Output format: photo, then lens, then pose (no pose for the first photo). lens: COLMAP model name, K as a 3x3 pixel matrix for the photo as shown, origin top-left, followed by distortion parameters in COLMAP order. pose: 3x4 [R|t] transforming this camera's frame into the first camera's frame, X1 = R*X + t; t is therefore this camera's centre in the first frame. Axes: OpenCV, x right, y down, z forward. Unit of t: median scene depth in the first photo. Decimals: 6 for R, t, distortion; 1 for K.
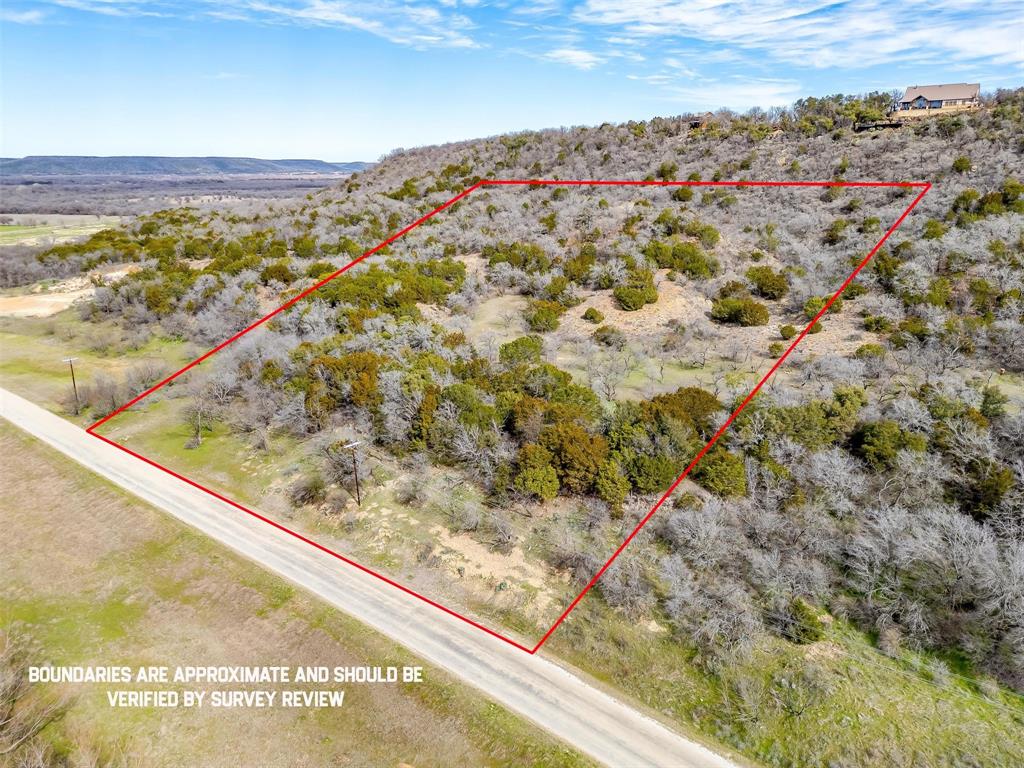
lens RADIAL K [[731.7, 0, 515.0], [0, 731.7, 383.0], [0, 0, 1]] dist [0.076467, -0.071251]
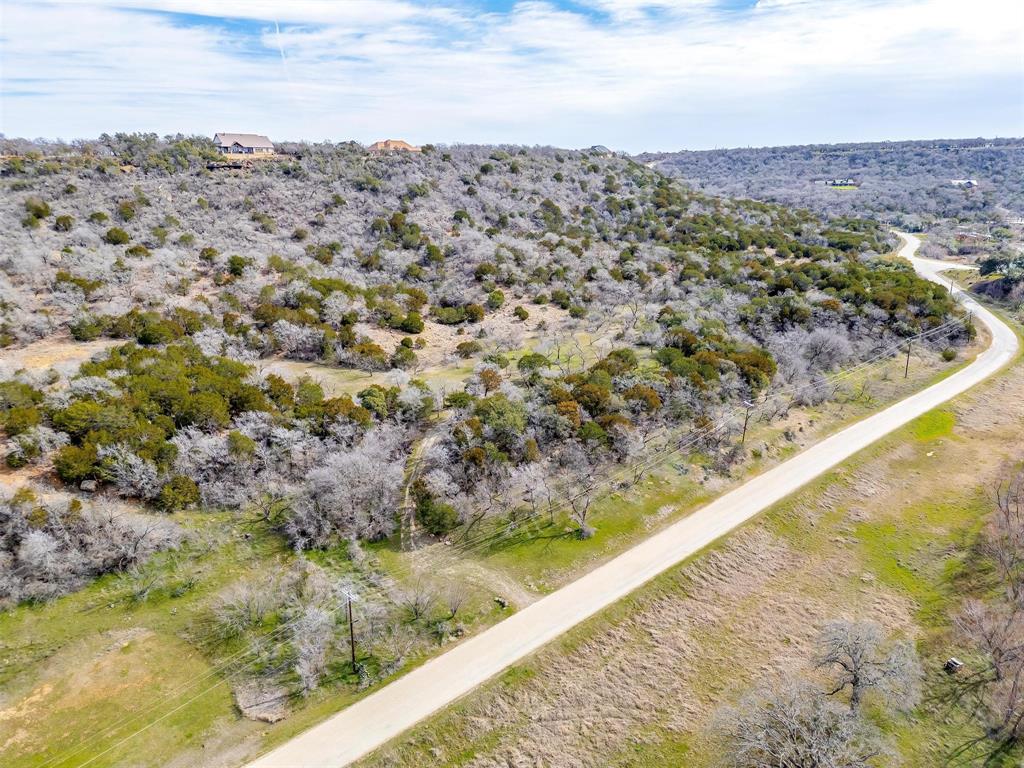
lens RADIAL K [[712.5, 0, 515.4], [0, 712.5, 383.1], [0, 0, 1]] dist [0.068742, -0.063088]
pose [[0.123666, -0.276551, 0.953009, -1.172709], [0.288877, 0.928819, 0.232046, -0.302885], [-0.949346, 0.246606, 0.194752, 0.812293]]
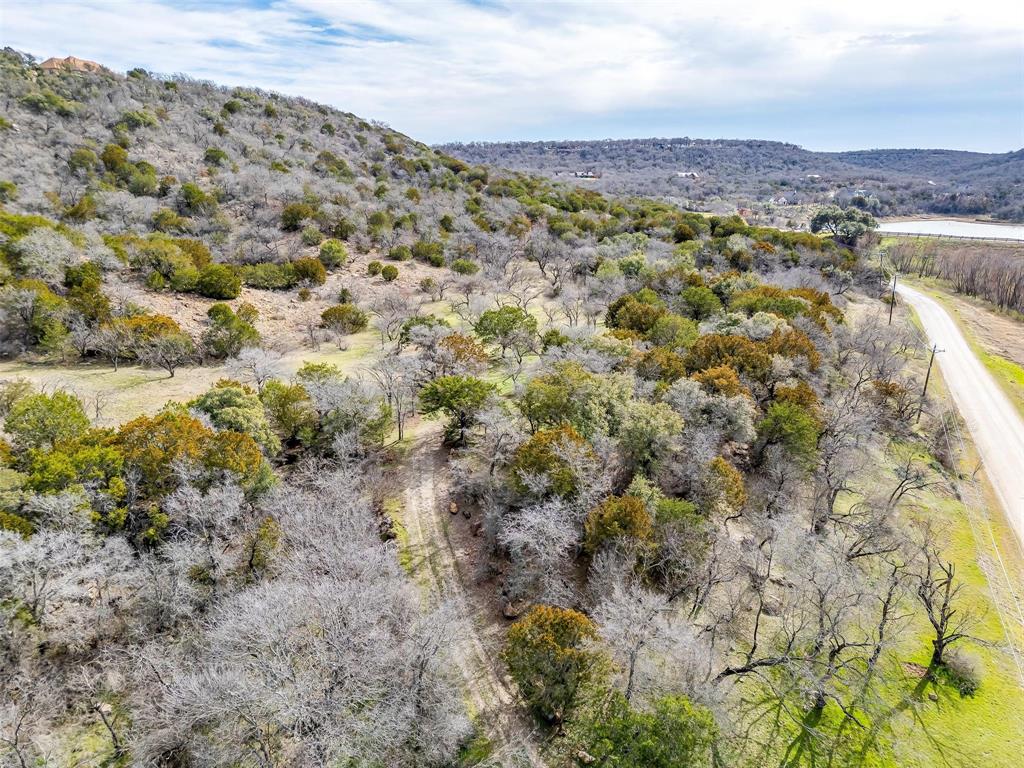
lens RADIAL K [[712.5, 0, 515.4], [0, 712.5, 383.1], [0, 0, 1]] dist [0.068742, -0.063088]
pose [[-0.279260, -0.246454, 0.928049, -0.640740], [0.272463, 0.906437, 0.322701, -0.206516], [-0.920748, 0.342977, -0.185982, 1.142752]]
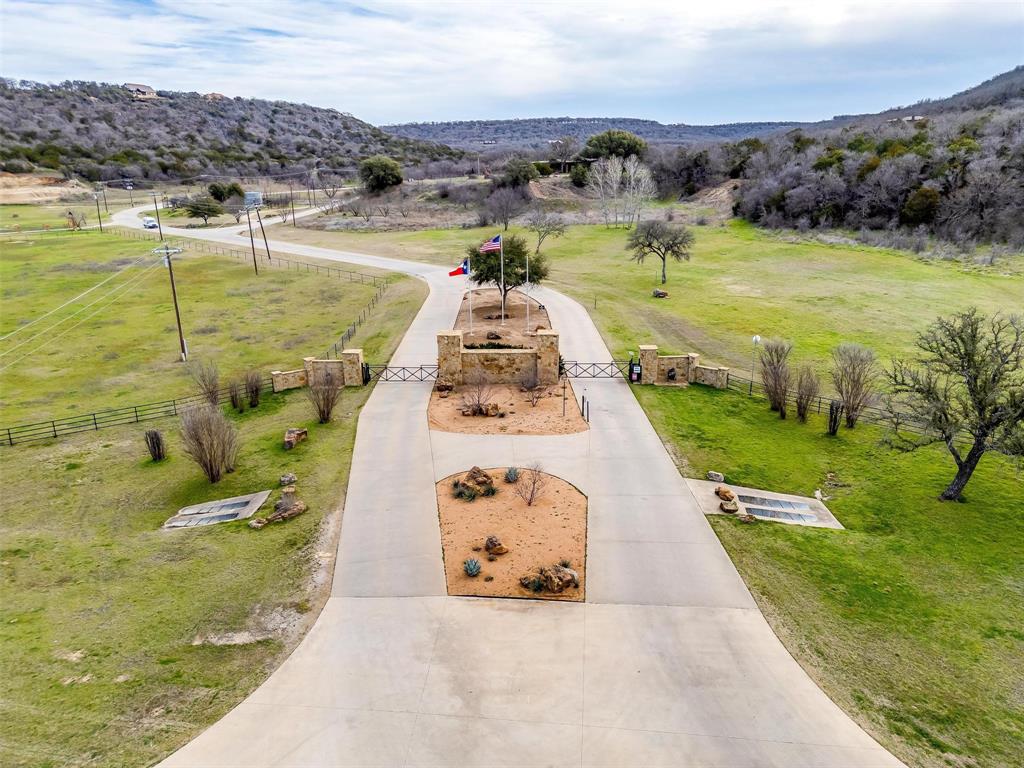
lens RADIAL K [[731.7, 0, 515.0], [0, 731.7, 383.0], [0, 0, 1]] dist [0.076467, -0.071251]
pose [[-0.254148, -0.263032, 0.930711, -3.759033], [0.288563, 0.897856, 0.332544, -0.027603], [-0.923115, 0.353084, -0.152287, 1.147467]]
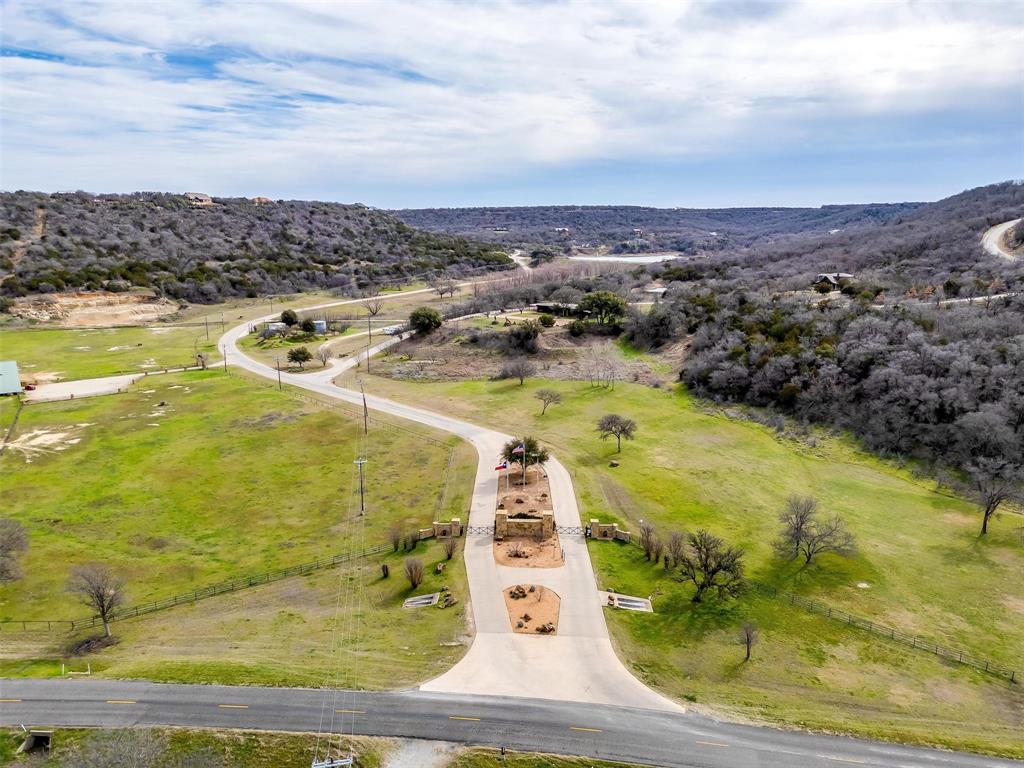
lens RADIAL K [[731.7, 0, 515.0], [0, 731.7, 383.0], [0, 0, 1]] dist [0.076467, -0.071251]
pose [[-0.243823, -0.190918, 0.950842, -4.145604], [0.278702, 0.925282, 0.257253, -0.275851], [-0.928911, 0.327726, -0.172396, 1.191847]]
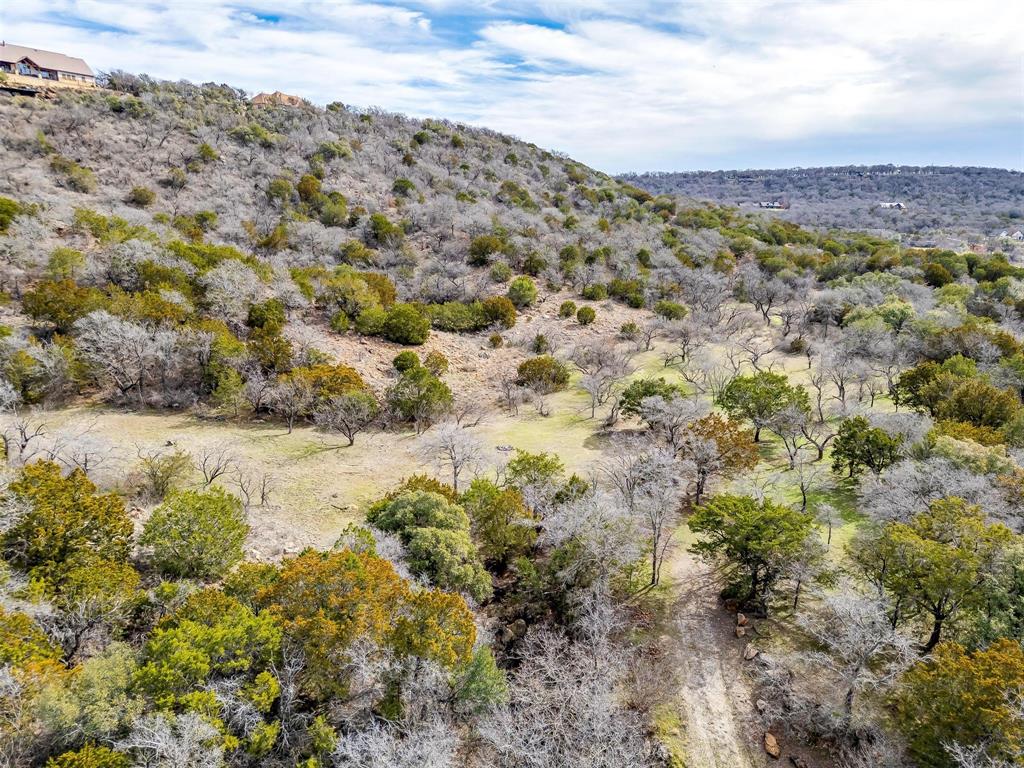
lens RADIAL K [[717.3, 0, 516.2], [0, 717.3, 384.3], [0, 0, 1]] dist [0.068271, -0.064415]
pose [[-0.065277, -0.218063, 0.973749, -0.485636], [0.275616, 0.933929, 0.227622, -0.214998], [-0.959049, 0.283239, -0.000862, 1.171768]]
